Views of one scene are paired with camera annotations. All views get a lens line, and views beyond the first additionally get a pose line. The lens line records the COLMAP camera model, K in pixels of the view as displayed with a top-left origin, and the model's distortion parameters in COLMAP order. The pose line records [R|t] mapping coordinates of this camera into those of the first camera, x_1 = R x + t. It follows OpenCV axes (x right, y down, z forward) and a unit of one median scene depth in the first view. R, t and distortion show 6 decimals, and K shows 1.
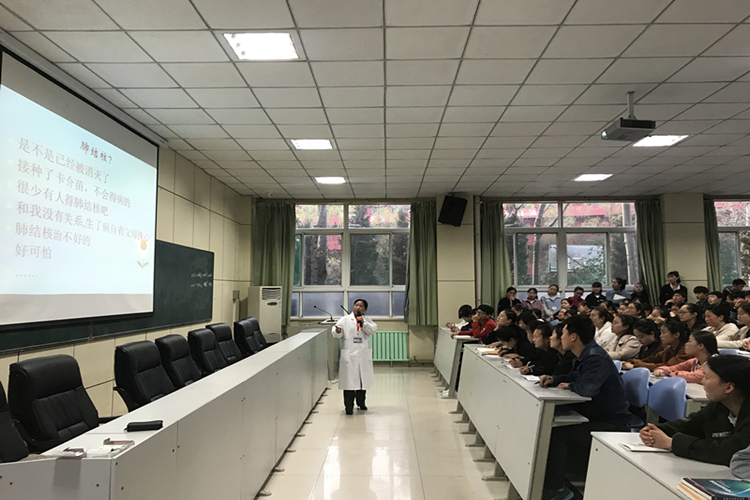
lens RADIAL K [[614.8, 0, 352.5], [0, 614.8, 249.8], [0, 0, 1]] dist [0.009612, -0.004459]
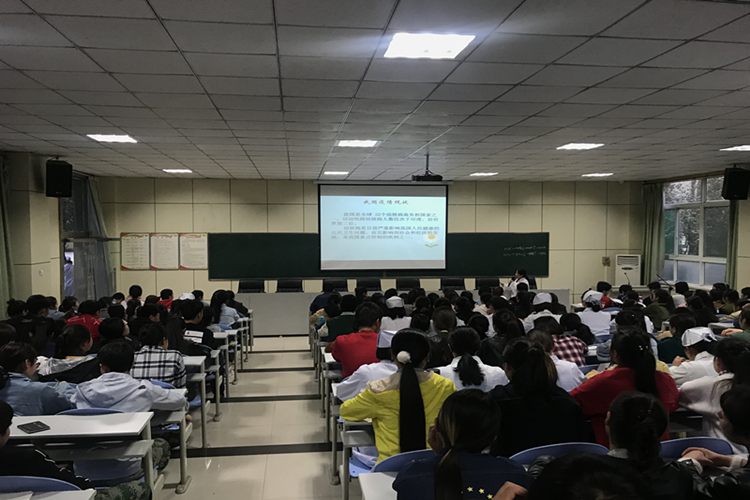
lens RADIAL K [[558.6, 0, 349.4], [0, 558.6, 264.7], [0, 0, 1]] dist [0.078103, -0.142237]
pose [[0.153564, 0.052143, -0.986762, 1.069633], [0.067803, 0.995697, 0.063167, -0.037160], [0.985810, -0.076606, 0.149368, 0.304869]]
